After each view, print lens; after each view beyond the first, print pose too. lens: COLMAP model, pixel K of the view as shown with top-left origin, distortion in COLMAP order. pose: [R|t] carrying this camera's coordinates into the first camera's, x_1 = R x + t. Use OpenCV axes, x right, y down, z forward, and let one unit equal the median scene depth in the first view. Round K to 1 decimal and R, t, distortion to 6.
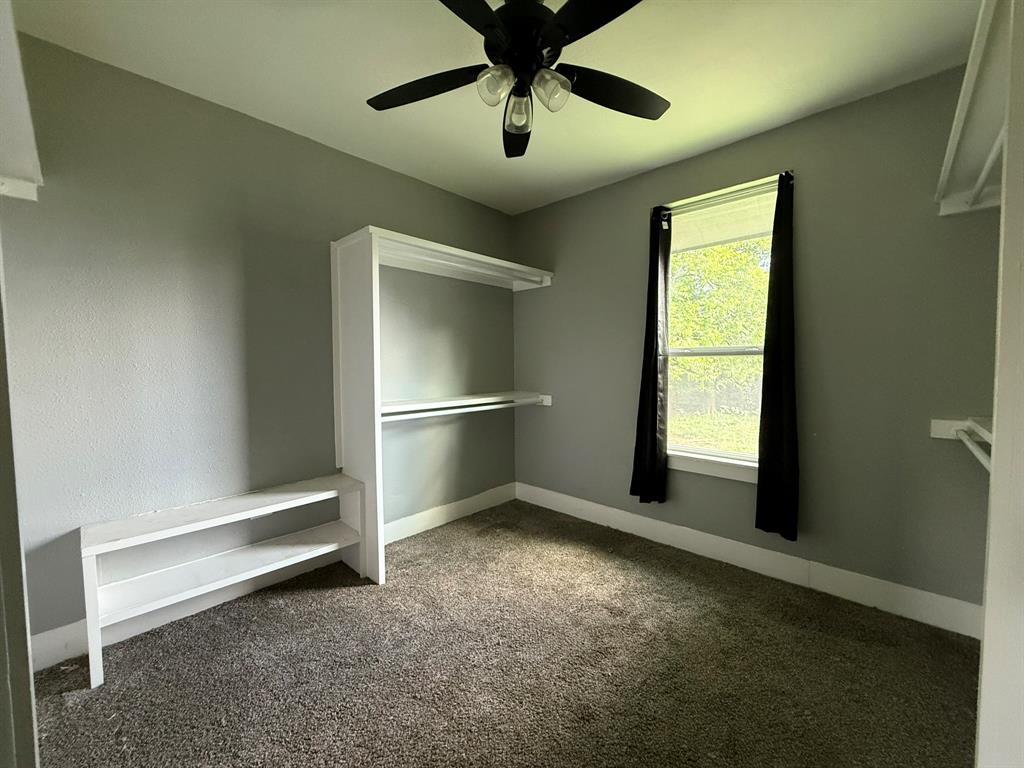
lens RADIAL K [[409.7, 0, 512.0], [0, 409.7, 384.0], [0, 0, 1]] dist [-0.000638, -0.000145]
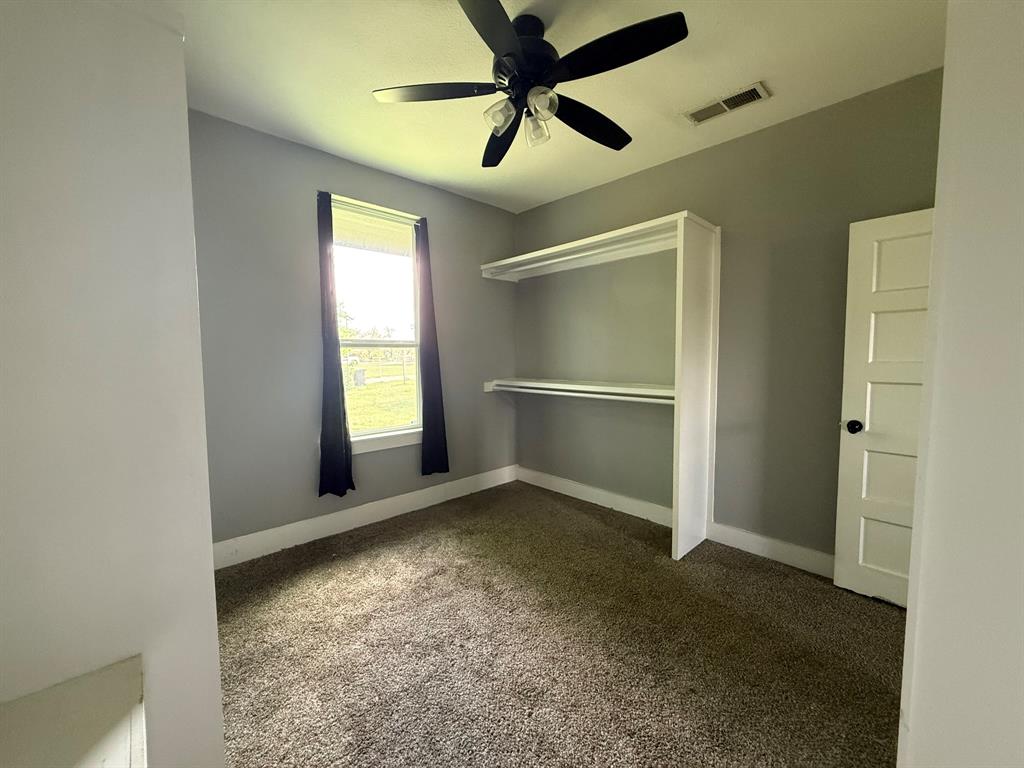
lens RADIAL K [[409.7, 0, 512.0], [0, 409.7, 384.0], [0, 0, 1]] dist [-0.000638, -0.000145]
pose [[0.060106, -0.070999, 0.995664, -0.695298], [0.056077, 0.996132, 0.067647, -0.024108], [-0.996616, 0.051768, 0.063855, 0.588115]]
